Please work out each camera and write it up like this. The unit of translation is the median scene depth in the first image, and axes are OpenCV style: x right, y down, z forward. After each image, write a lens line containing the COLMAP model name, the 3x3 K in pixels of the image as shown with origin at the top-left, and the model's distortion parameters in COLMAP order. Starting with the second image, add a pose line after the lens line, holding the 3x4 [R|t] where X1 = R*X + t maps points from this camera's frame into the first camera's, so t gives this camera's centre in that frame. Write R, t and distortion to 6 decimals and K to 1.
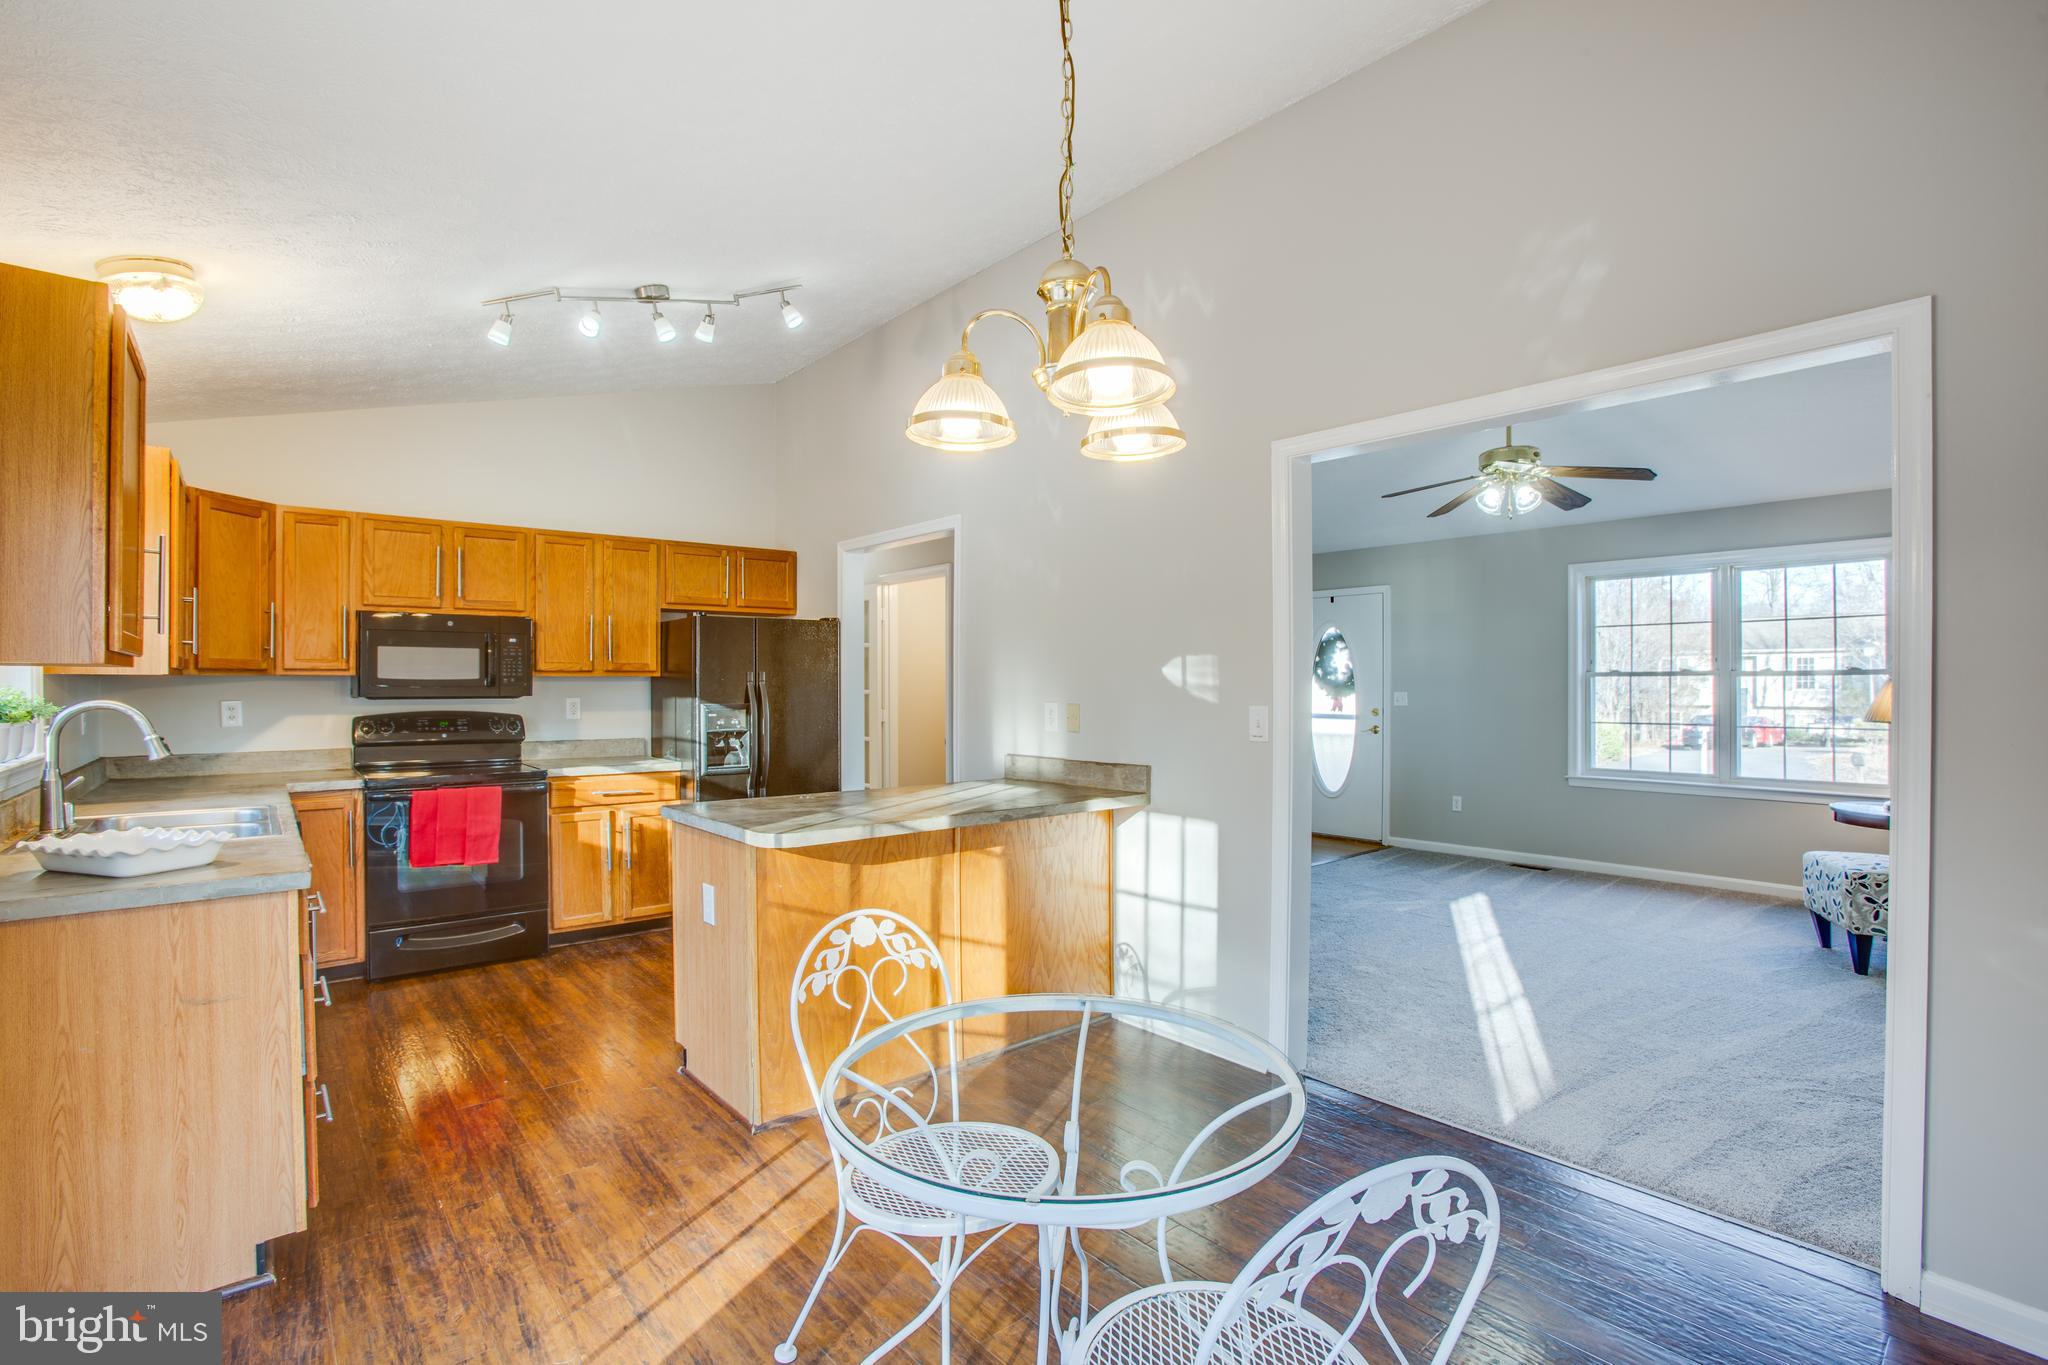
lens RADIAL K [[948.6, 0, 1024.0], [0, 948.6, 682.5], [0, 0, 1]] dist [-0.081654, 0.031048]
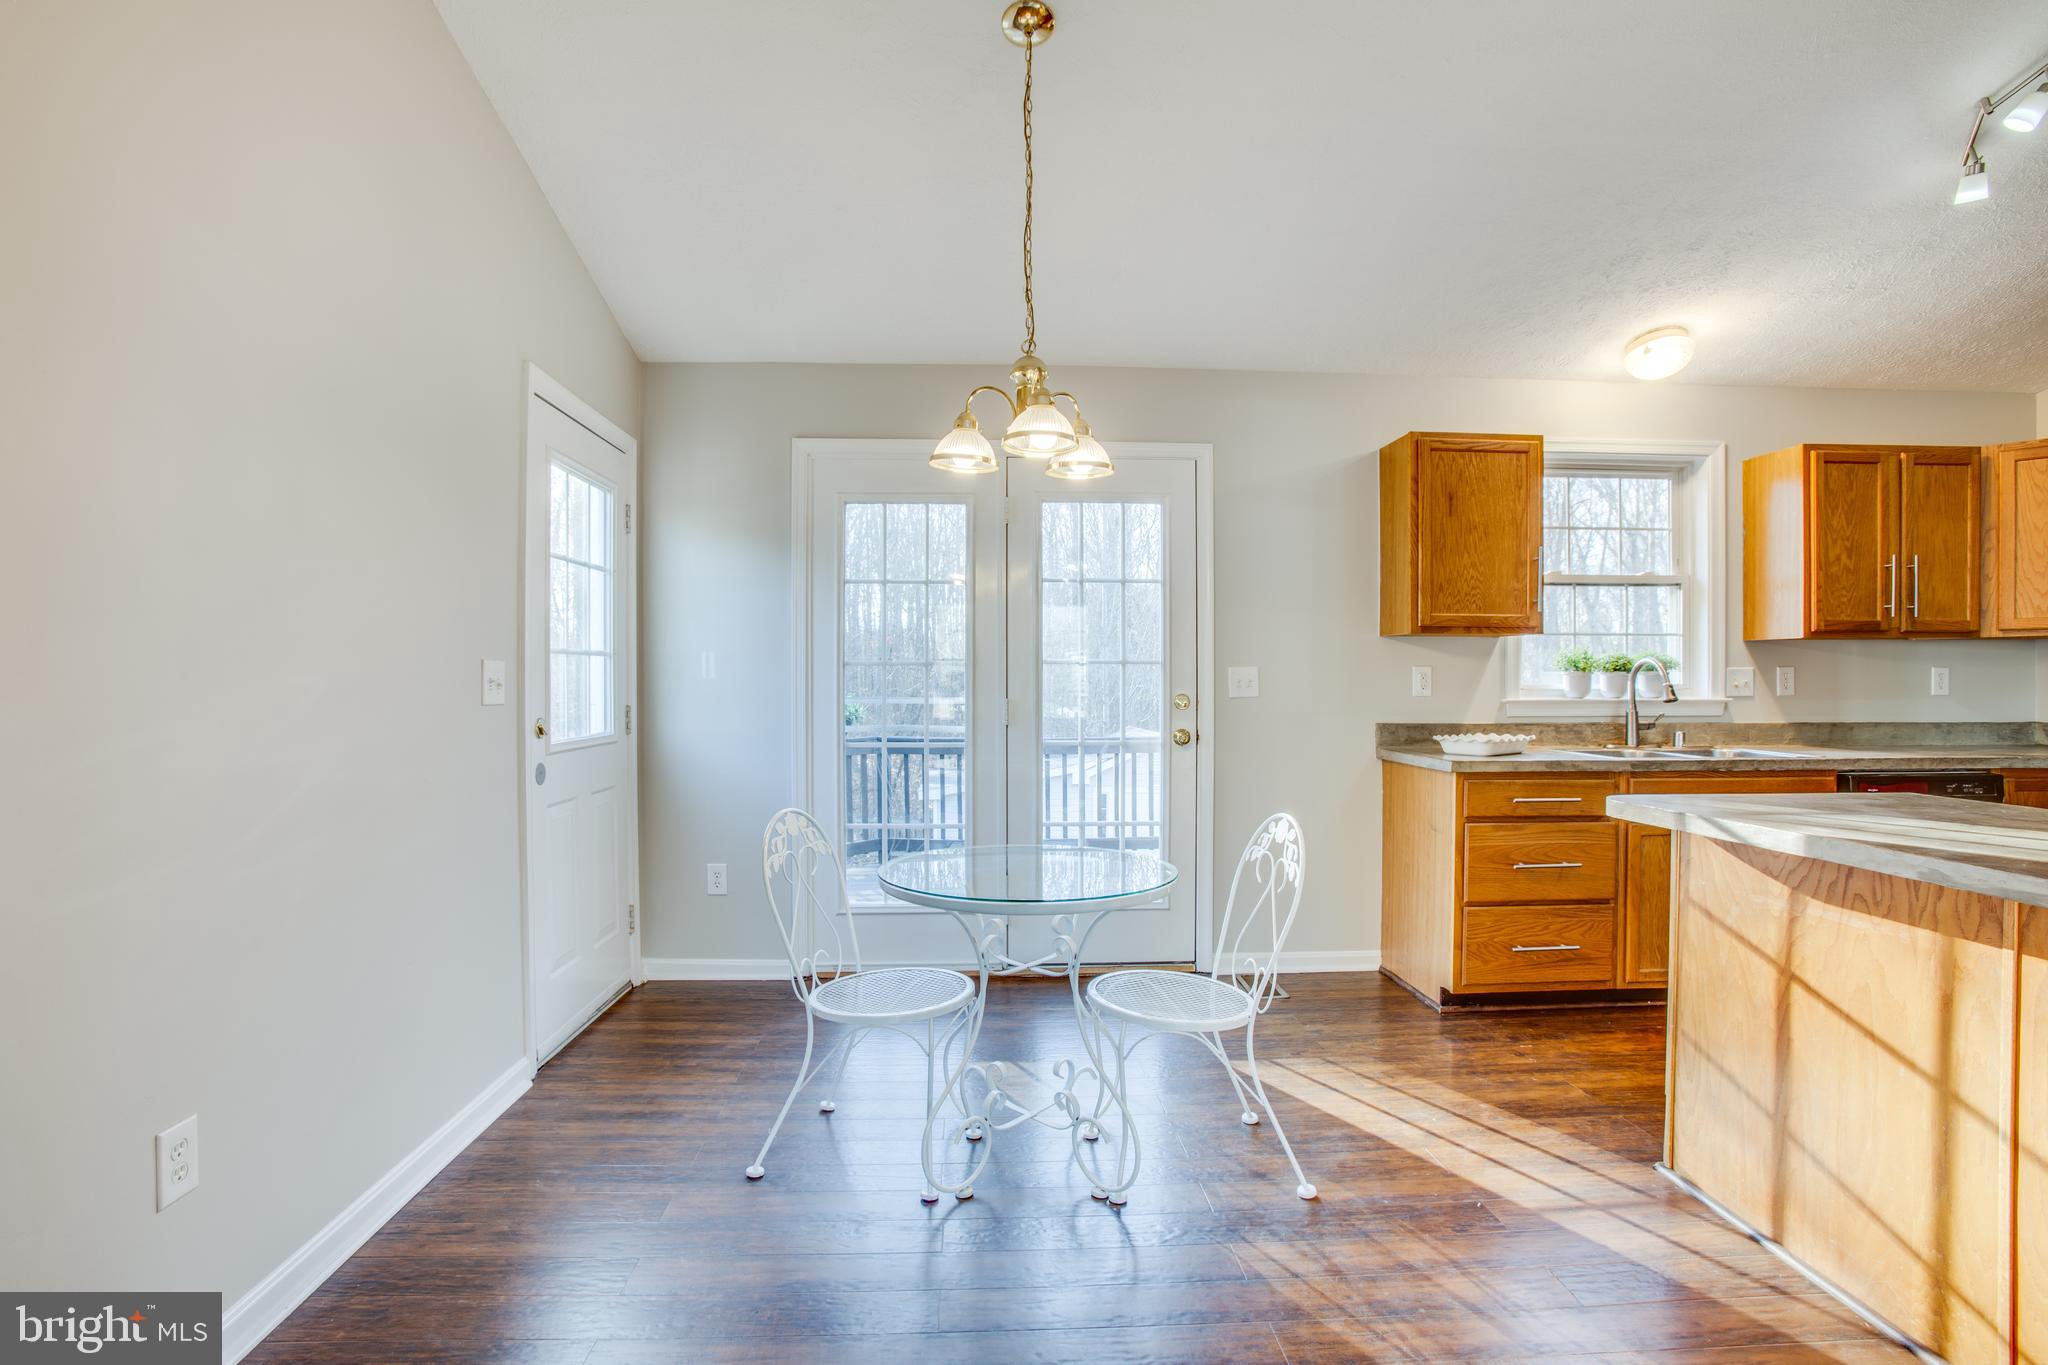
lens RADIAL K [[986.2, 0, 1016.8], [0, 986.2, 691.8], [0, 0, 1]] dist [-0.000271, -0.000076]
pose [[-0.624550, 0.008726, -0.780936, 0.495326], [0.009164, 0.999951, 0.003845, 0.035304], [0.780931, -0.004755, -0.624599, 0.731826]]
